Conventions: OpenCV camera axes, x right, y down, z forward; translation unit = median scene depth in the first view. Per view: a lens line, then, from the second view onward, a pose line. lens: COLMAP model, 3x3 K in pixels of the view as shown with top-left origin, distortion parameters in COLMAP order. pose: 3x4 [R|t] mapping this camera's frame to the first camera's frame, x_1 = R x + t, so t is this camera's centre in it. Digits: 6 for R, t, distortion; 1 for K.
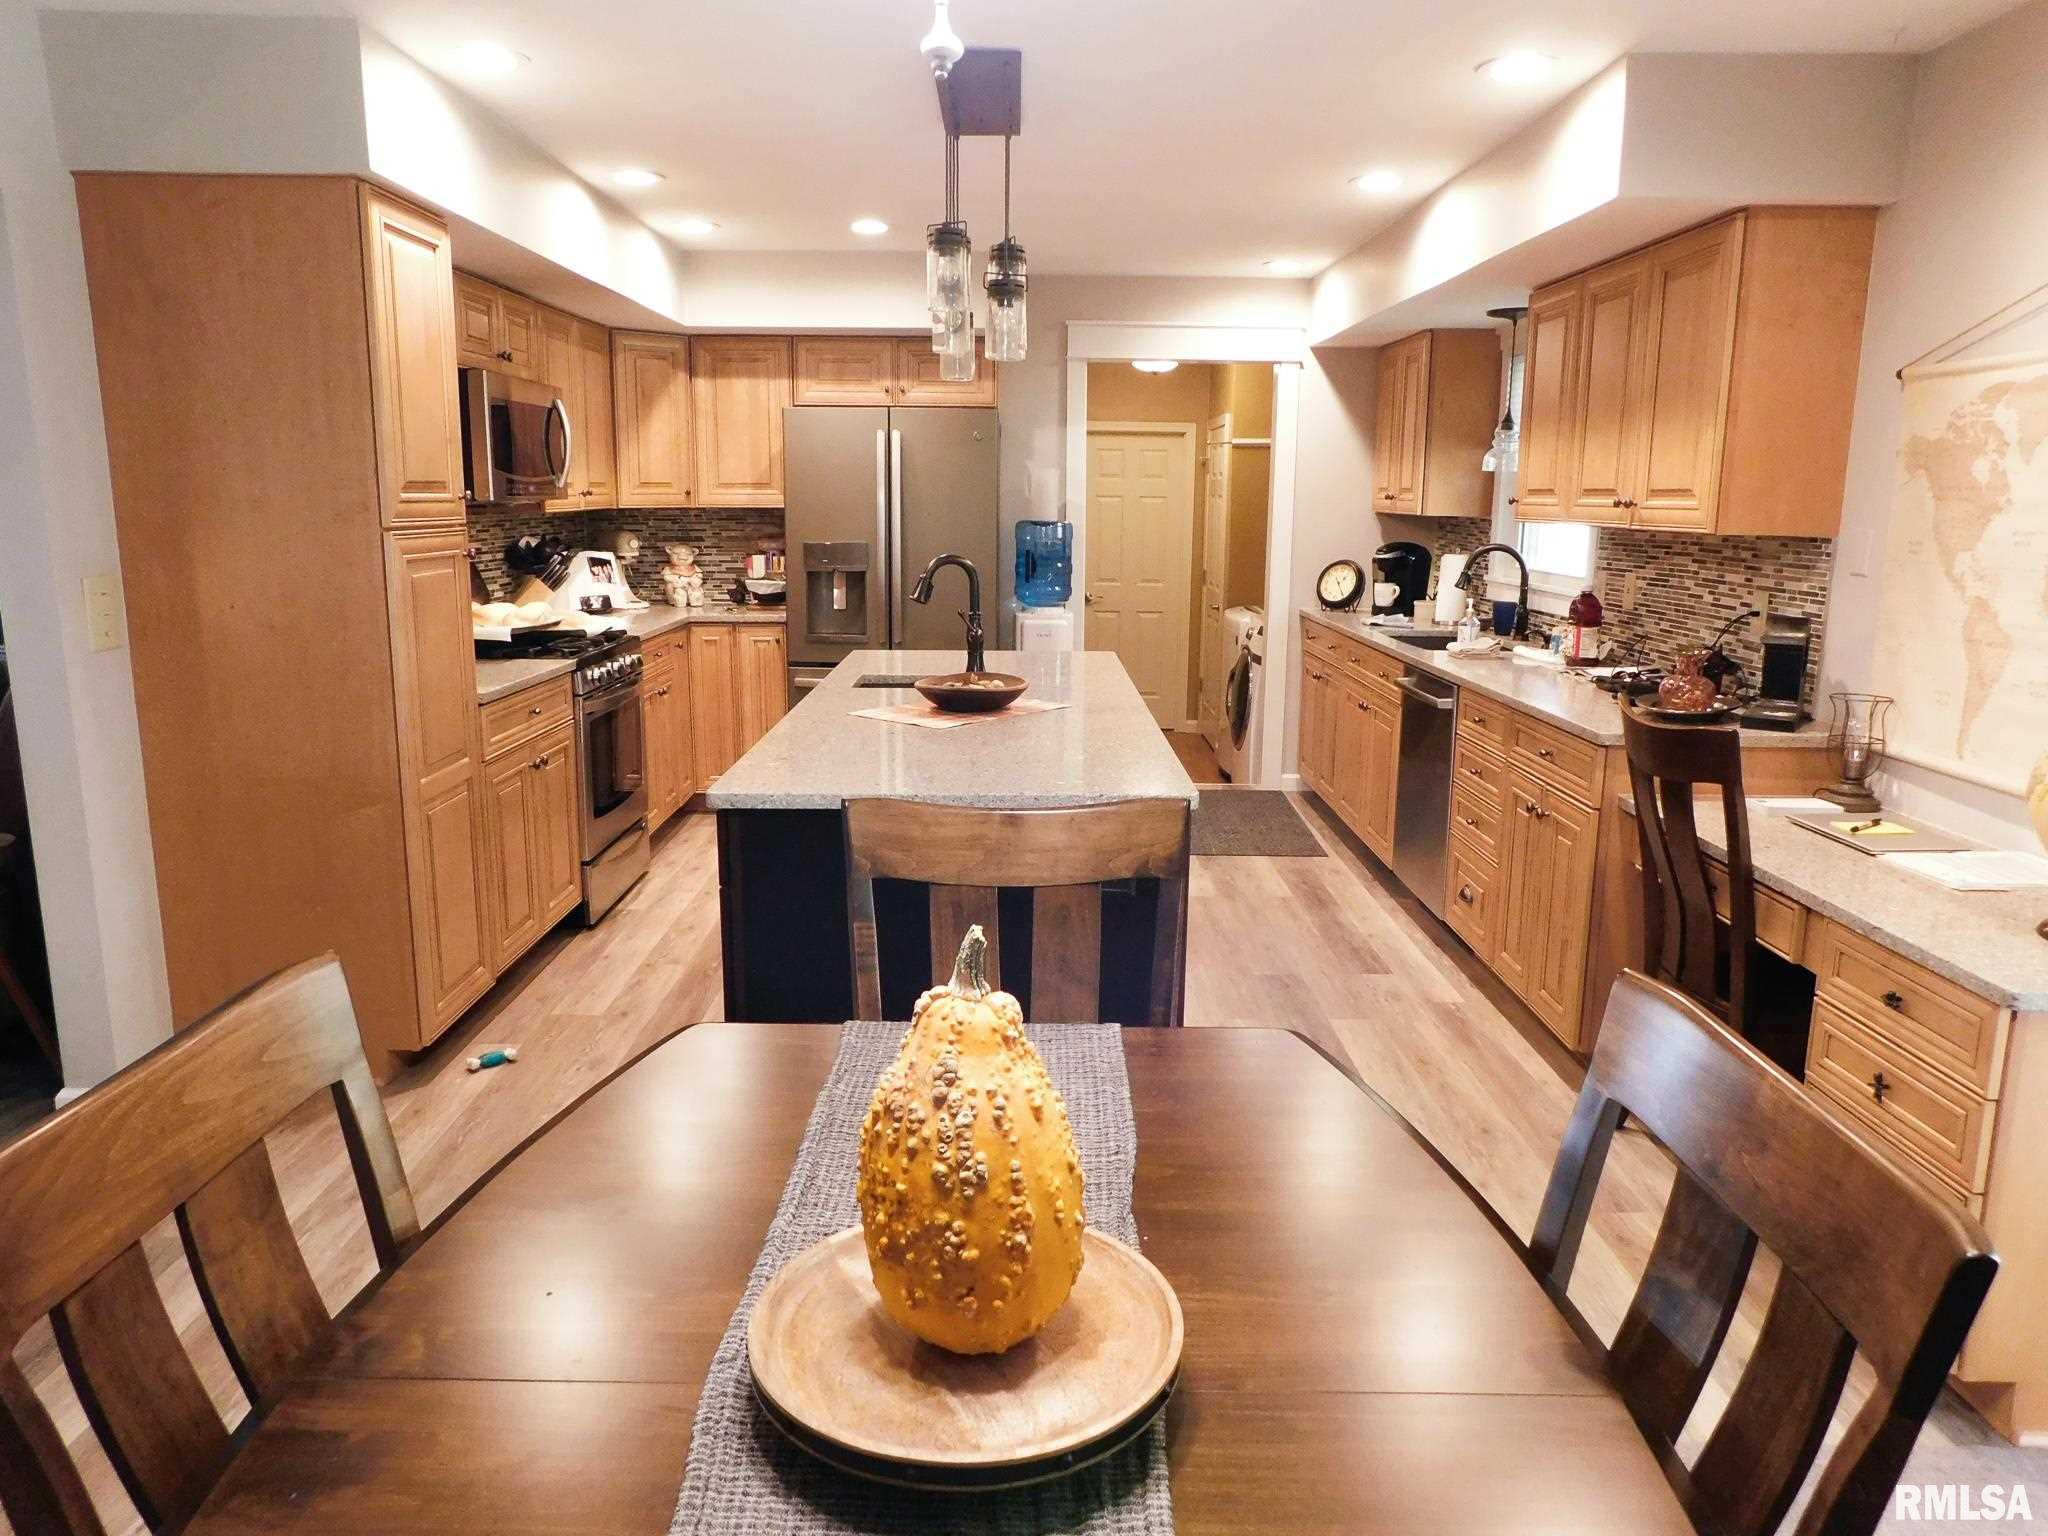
lens RADIAL K [[1386.5, 0, 1024.0], [0, 1386.5, 768.0], [0, 0, 1]] dist [-0.073271, 0.068045]
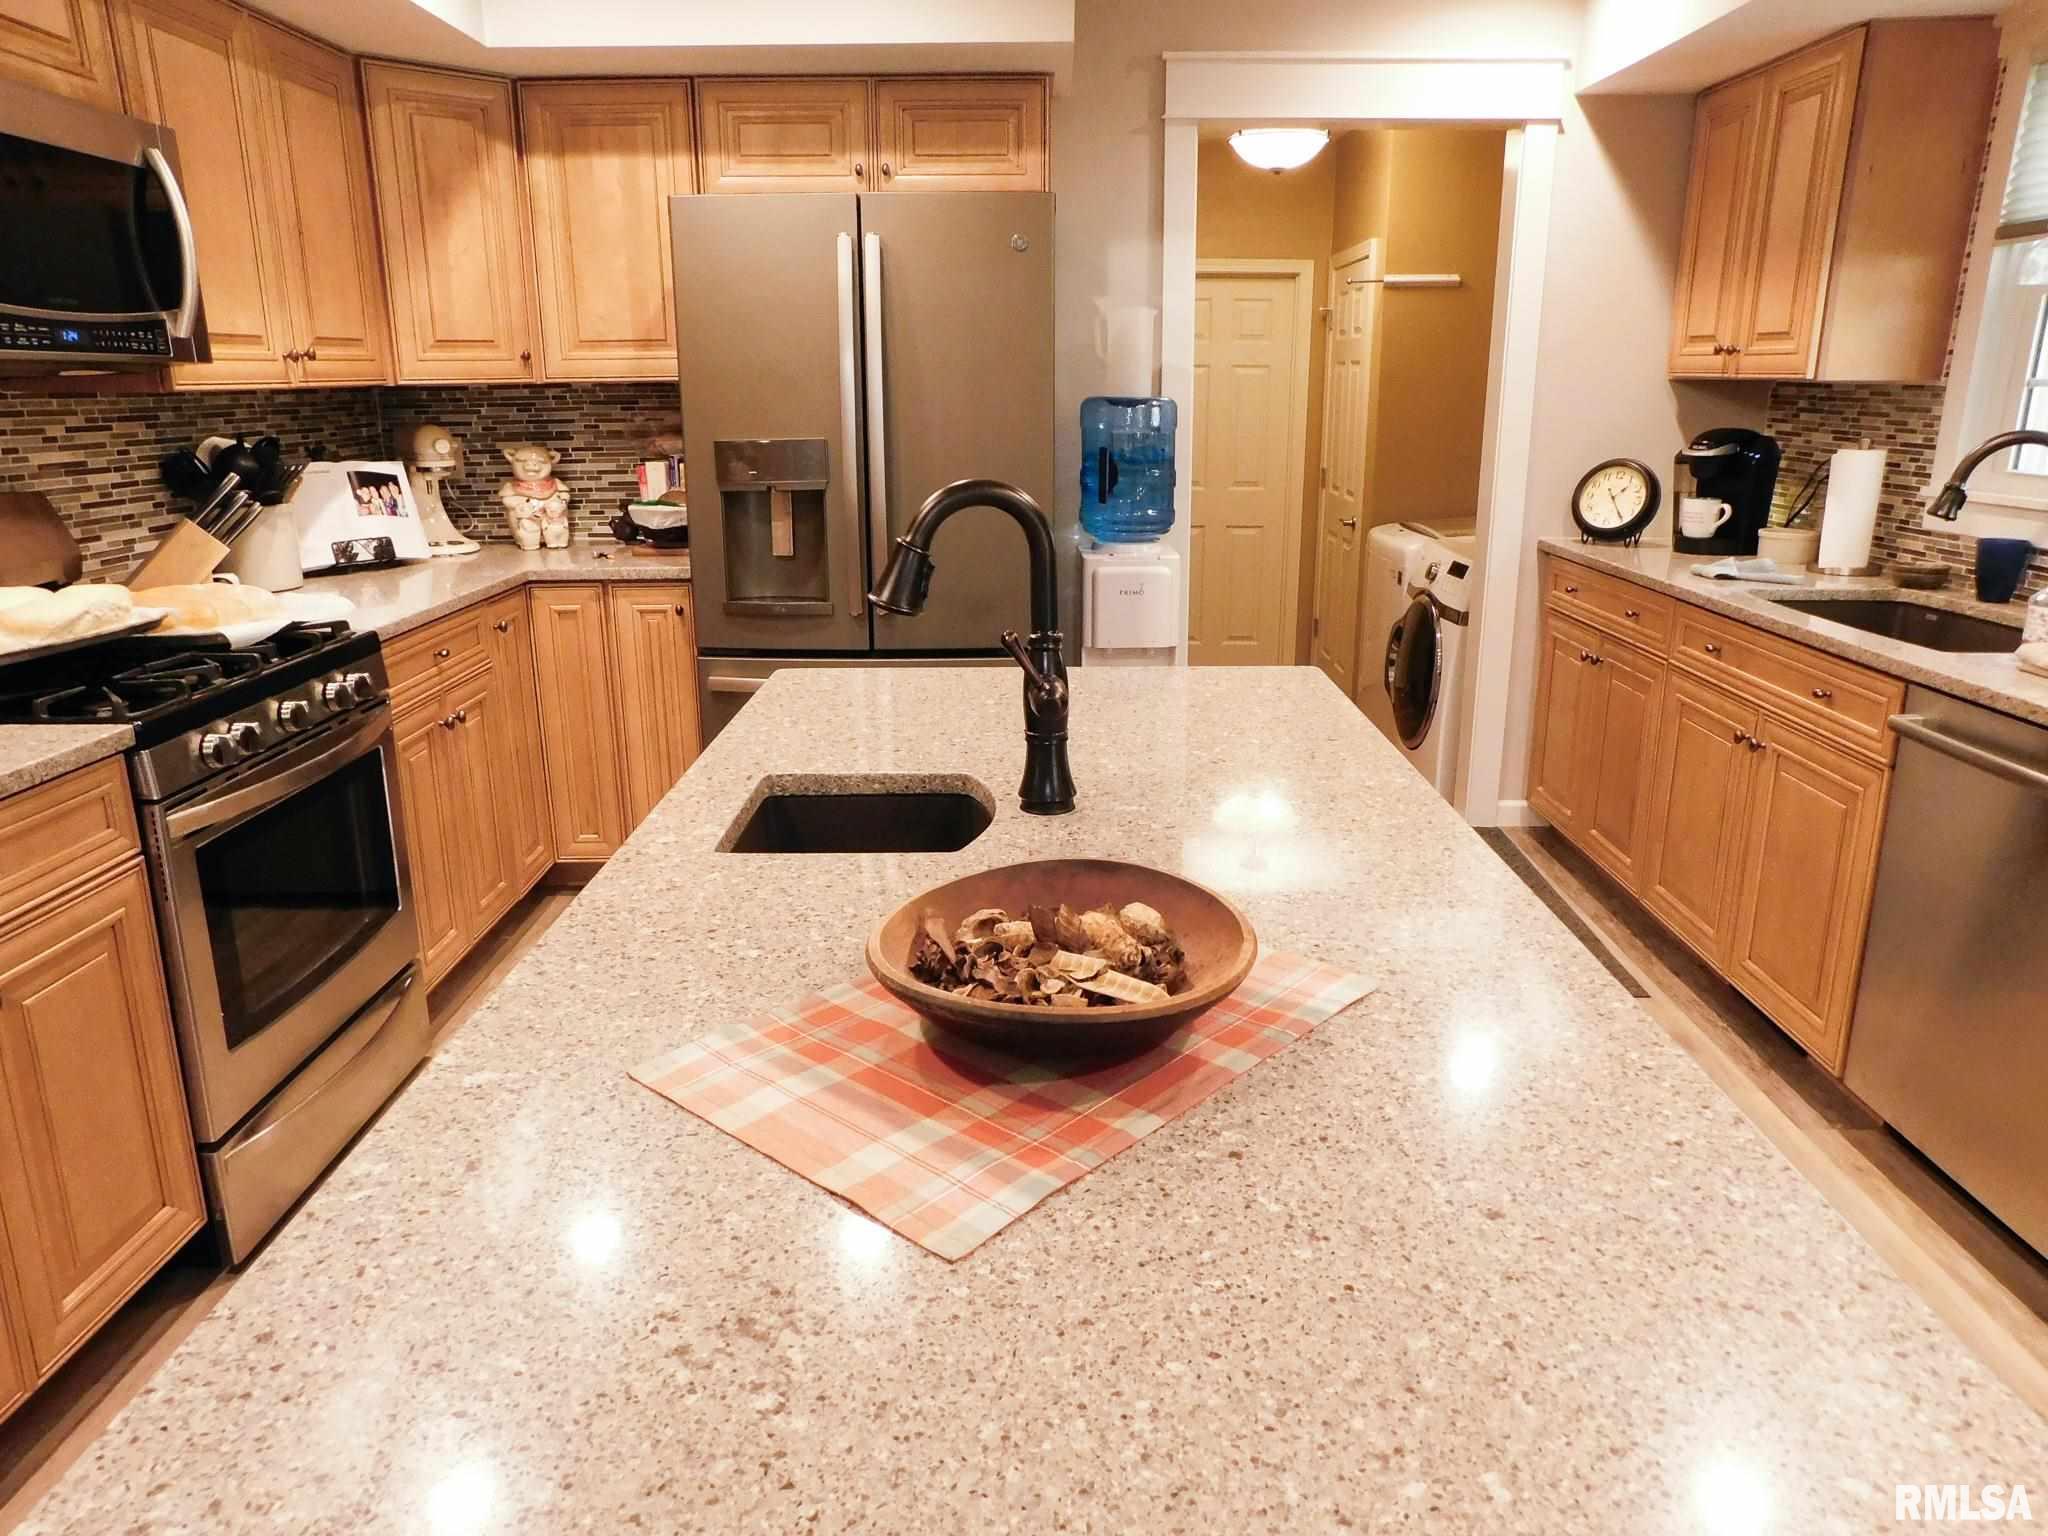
lens RADIAL K [[1396.3, 0, 1030.0], [0, 1396.3, 764.1], [0, 0, 1]] dist [-0.065919, 0.062115]
pose [[0.999879, -0.009534, -0.012300, -0.024199], [0.010442, 0.997057, 0.075955, -0.073209], [0.011540, -0.076074, 0.997035, 0.425268]]
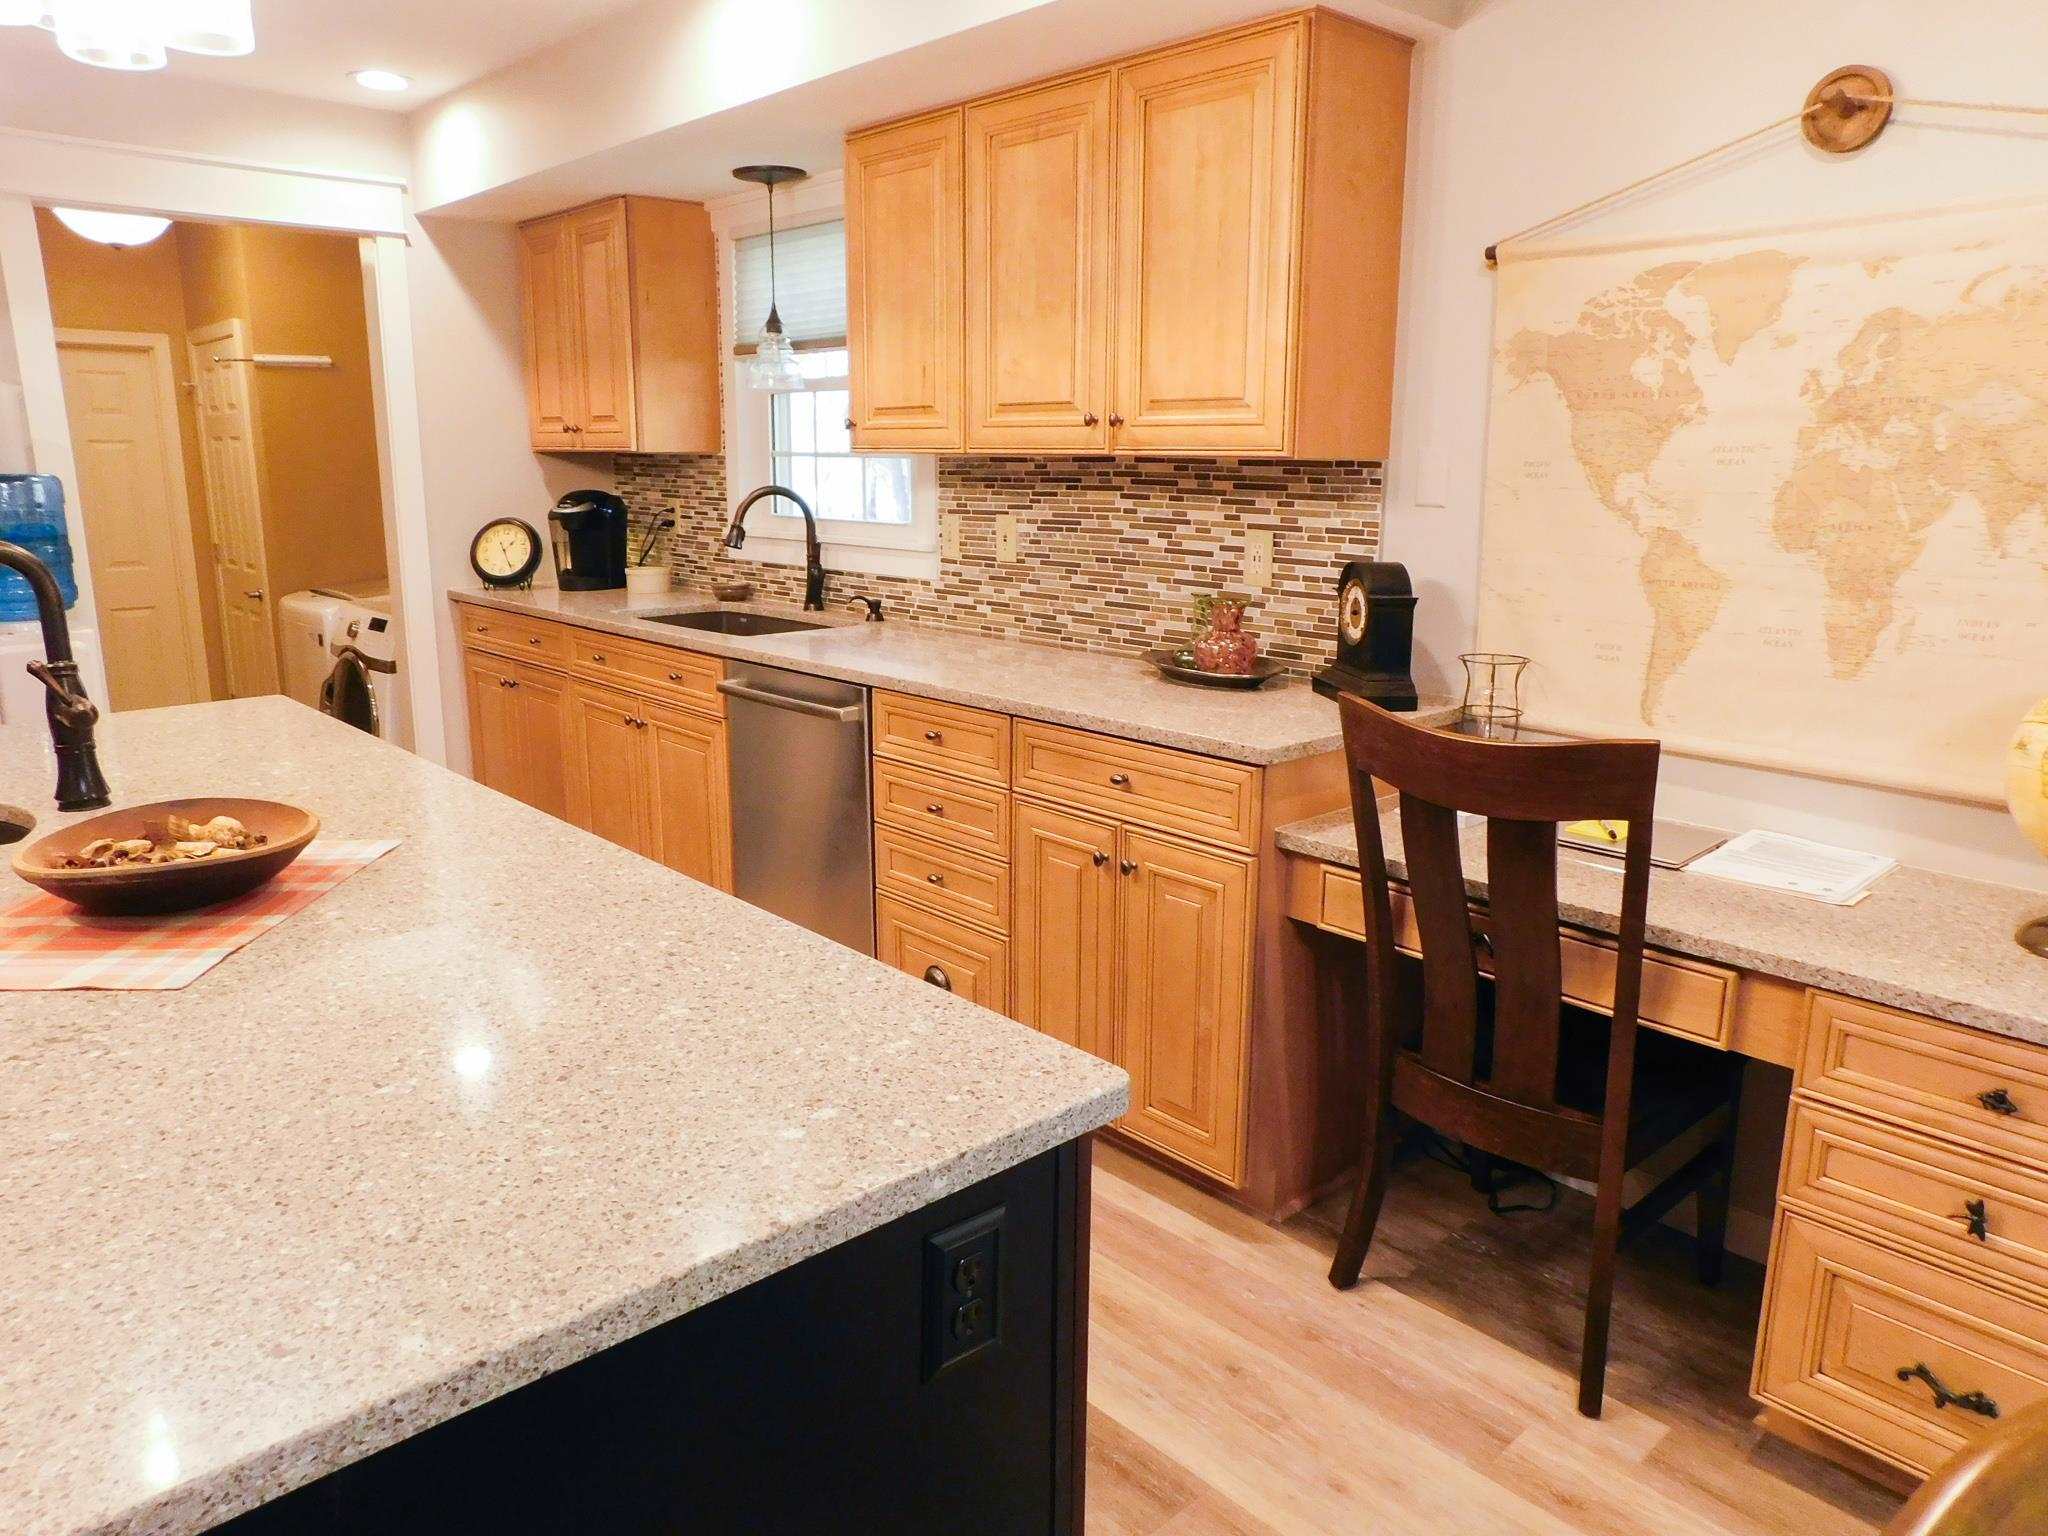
lens RADIAL K [[1403.1, 0, 1027.2], [0, 1403.1, 769.1], [0, 0, 1]] dist [-0.071662, 0.068645]
pose [[0.739576, -0.156766, 0.654562, -0.071586], [0.134290, 0.987313, 0.084727, -0.050201], [-0.659540, 0.025239, 0.751245, 0.302730]]
